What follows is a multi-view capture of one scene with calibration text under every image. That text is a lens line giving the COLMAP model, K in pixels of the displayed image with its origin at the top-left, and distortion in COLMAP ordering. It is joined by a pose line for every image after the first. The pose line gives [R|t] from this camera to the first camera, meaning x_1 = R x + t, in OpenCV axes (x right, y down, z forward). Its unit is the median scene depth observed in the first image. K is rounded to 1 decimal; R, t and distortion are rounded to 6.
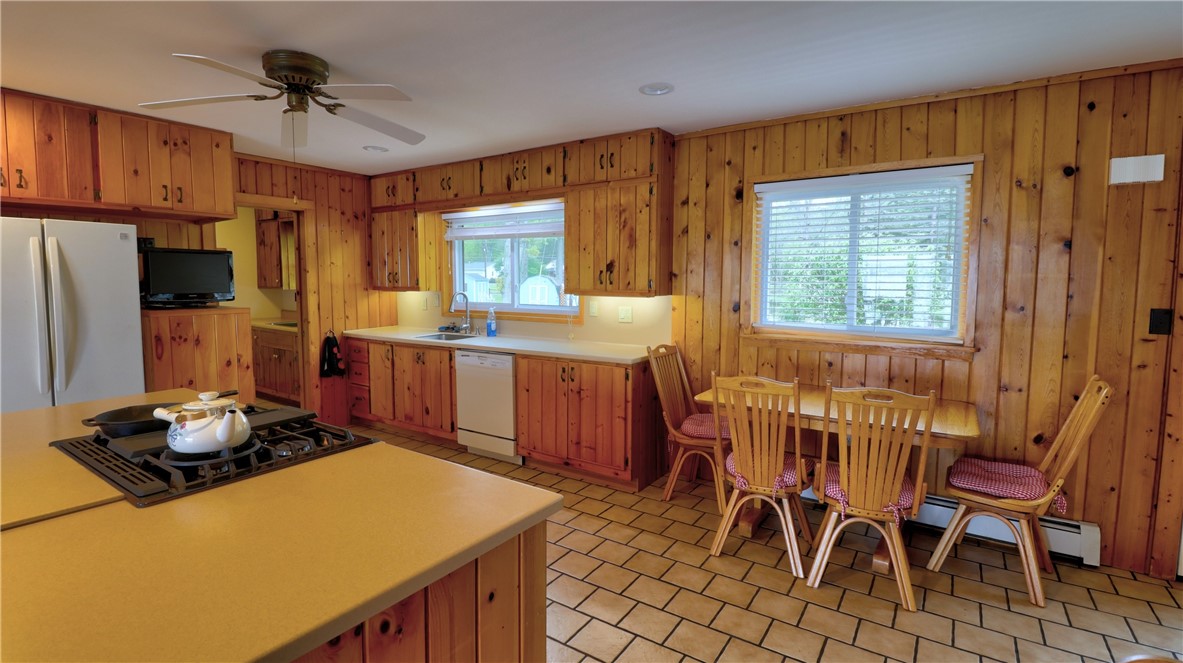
lens RADIAL K [[542.2, 0, 571.7], [0, 542.2, 322.9], [0, 0, 1]] dist [-0.009424, -0.005363]
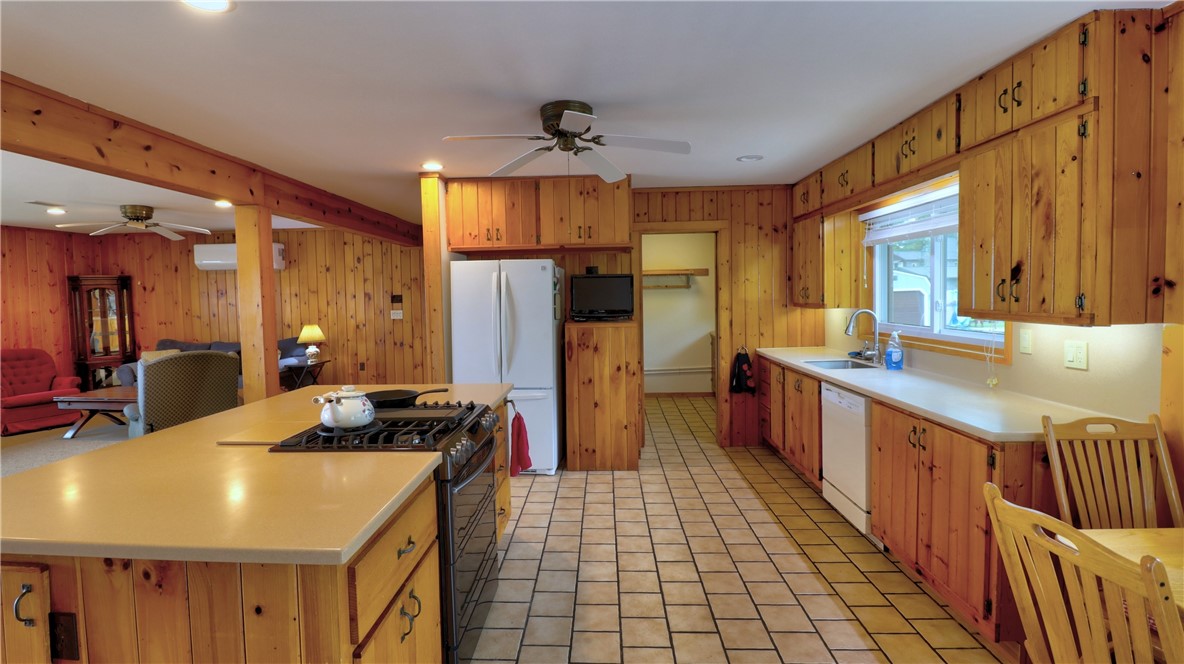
lens RADIAL K [[542.6, 0, 581.3], [0, 542.6, 322.7], [0, 0, 1]] dist [-0.009424, -0.005363]
pose [[0.533256, 0.030887, -0.845390, 0.307587], [-0.050025, 0.998736, 0.004934, -0.026854], [0.844473, 0.039659, 0.534127, 0.274670]]
